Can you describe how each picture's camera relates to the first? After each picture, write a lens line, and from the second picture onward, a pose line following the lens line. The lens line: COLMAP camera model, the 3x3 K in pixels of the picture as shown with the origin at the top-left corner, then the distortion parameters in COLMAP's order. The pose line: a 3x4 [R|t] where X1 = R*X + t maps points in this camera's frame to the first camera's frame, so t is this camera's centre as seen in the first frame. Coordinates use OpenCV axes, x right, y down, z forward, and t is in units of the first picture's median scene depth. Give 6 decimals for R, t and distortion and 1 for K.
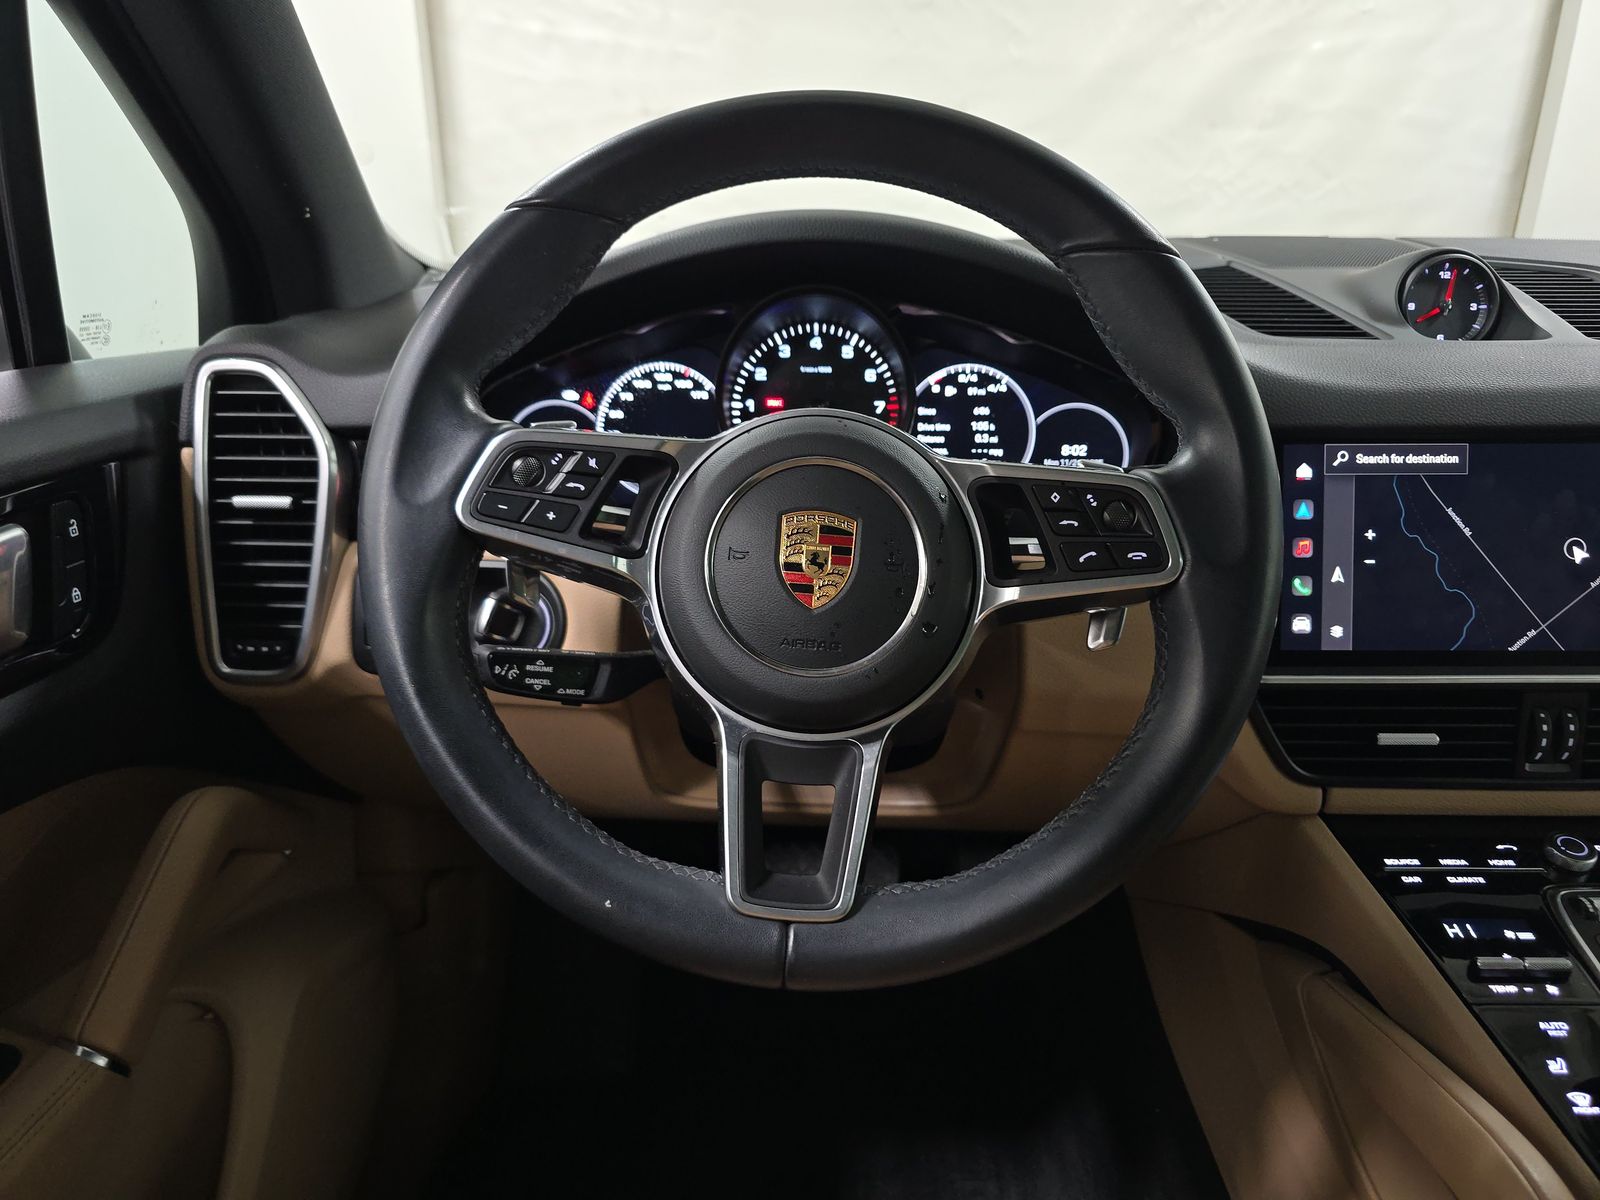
lens RADIAL K [[1097.6, 0, 806.4], [0, 1097.6, 609.1], [0, 0, 1]] dist [0.002763, -0.010481]
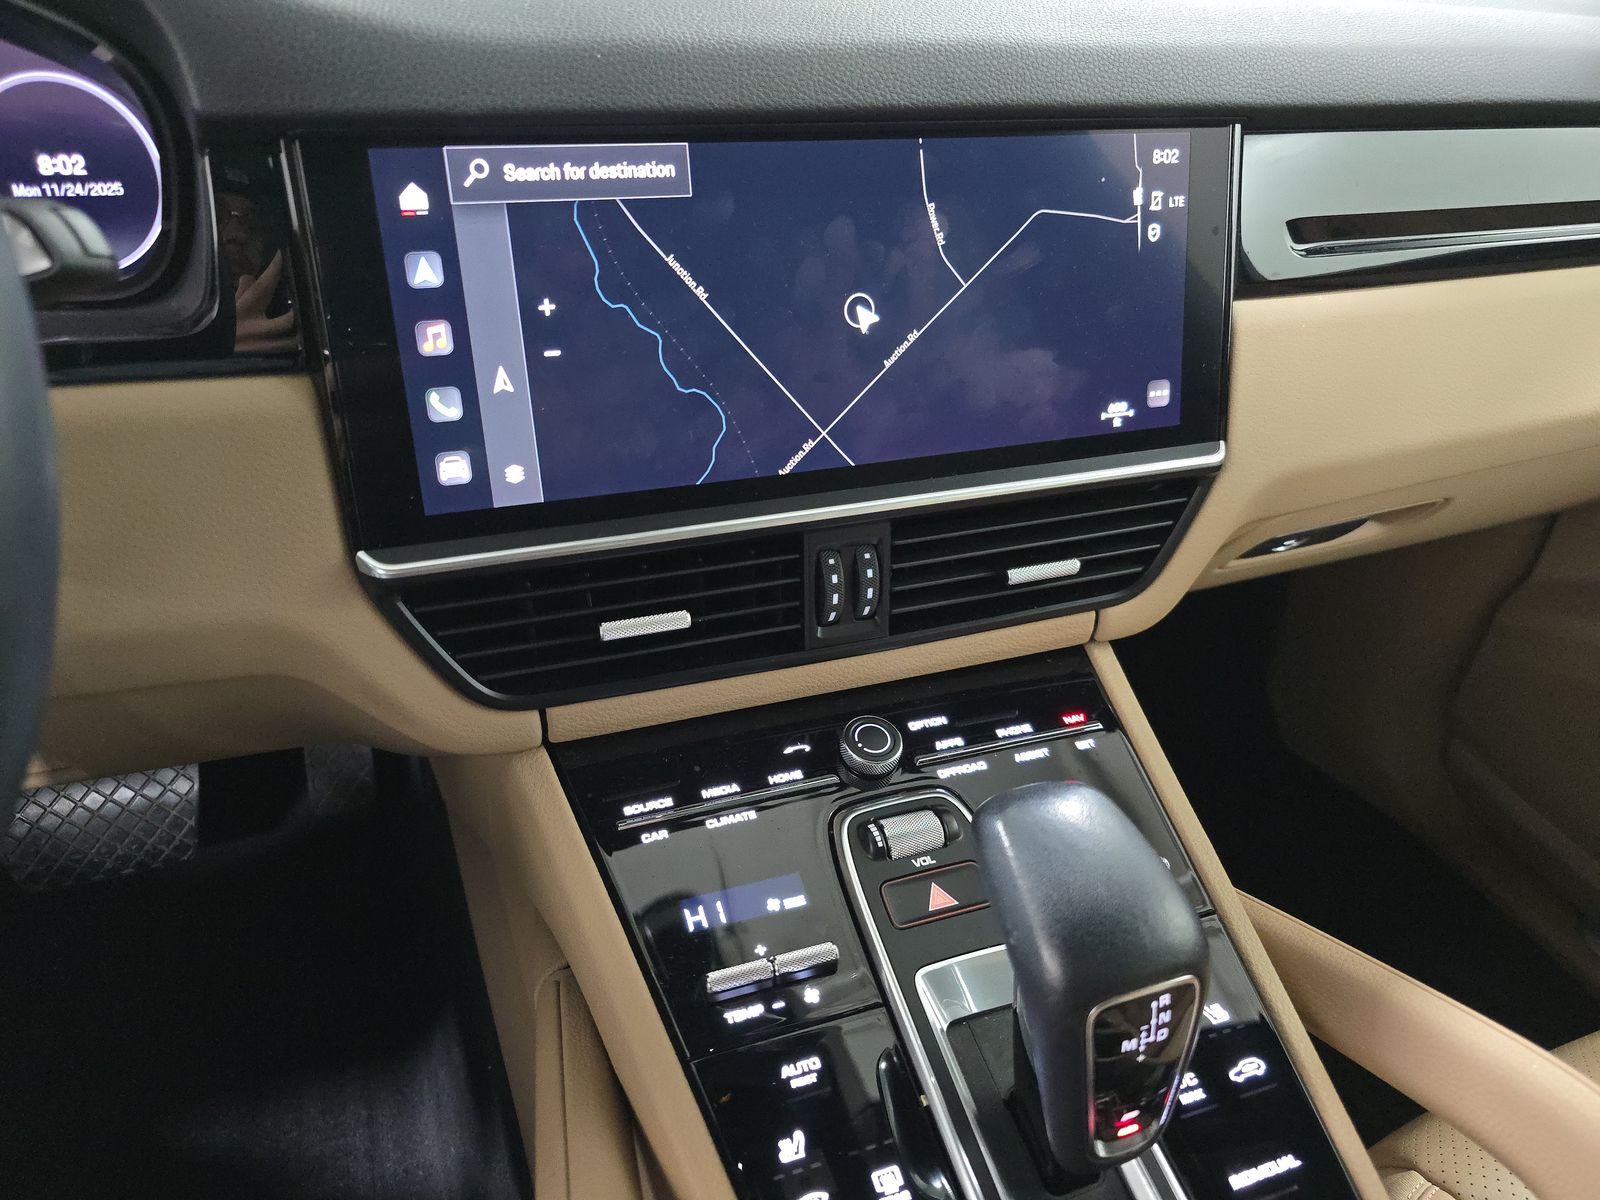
lens RADIAL K [[1097.6, 0, 806.4], [0, 1097.6, 609.1], [0, 0, 1]] dist [0.002763, -0.010481]
pose [[0.924526, -0.156747, 0.347393, 0.359279], [0.068189, 0.964832, 0.253868, -0.044976], [-0.374969, -0.211019, 0.902701, 0.325838]]
